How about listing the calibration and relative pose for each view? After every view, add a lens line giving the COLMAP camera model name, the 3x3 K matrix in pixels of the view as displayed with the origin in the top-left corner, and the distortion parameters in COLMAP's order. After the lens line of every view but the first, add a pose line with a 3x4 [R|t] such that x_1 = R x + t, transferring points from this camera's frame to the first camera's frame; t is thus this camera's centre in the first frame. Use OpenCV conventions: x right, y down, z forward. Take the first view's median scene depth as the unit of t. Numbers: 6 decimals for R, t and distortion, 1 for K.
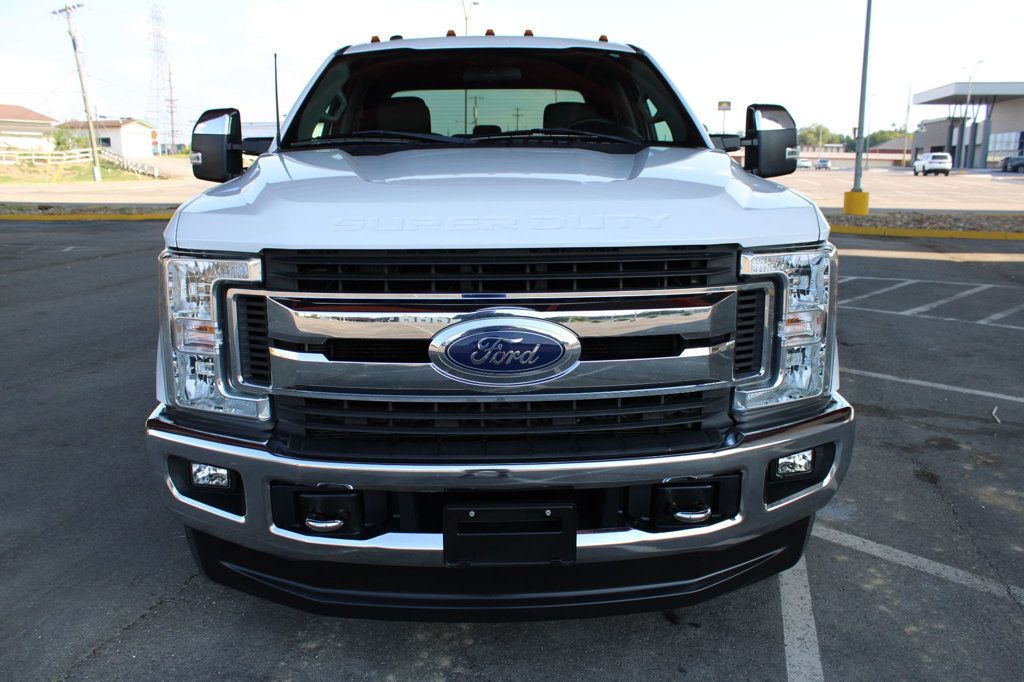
lens RADIAL K [[850.3, 0, 506.2], [0, 850.3, 343.0], [0, 0, 1]] dist [-0.149429, 0.125769]
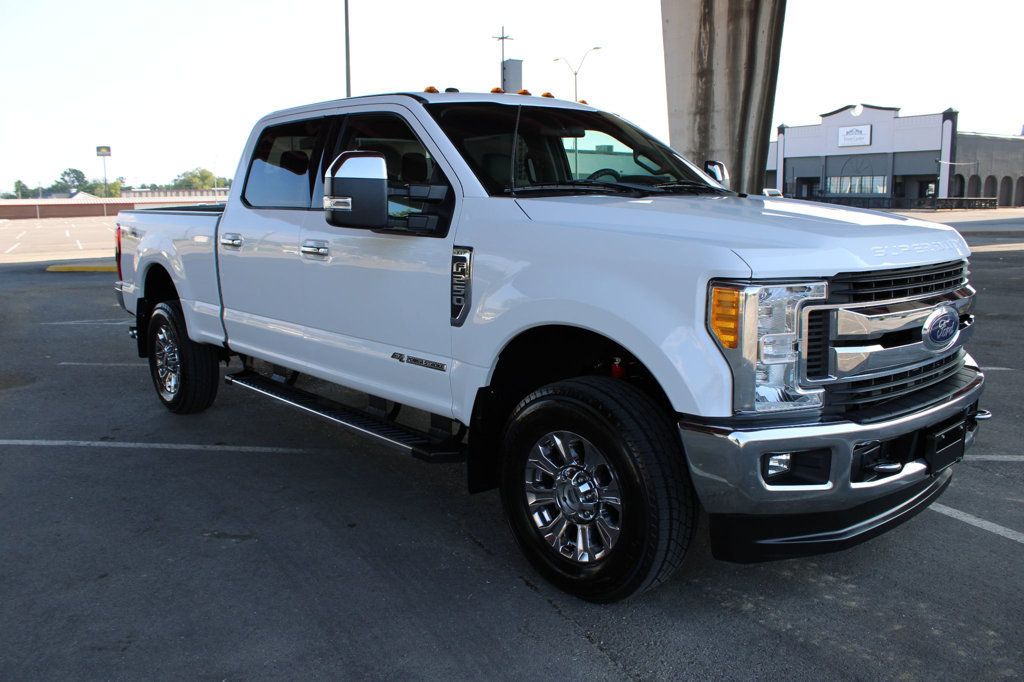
lens RADIAL K [[850.3, 0, 506.2], [0, 850.3, 343.0], [0, 0, 1]] dist [-0.149429, 0.125769]
pose [[0.765712, -0.113385, 0.633111, -1.260918], [0.145698, 0.989329, 0.000967, -0.065984], [-0.626464, 0.091502, 0.774061, 0.264899]]
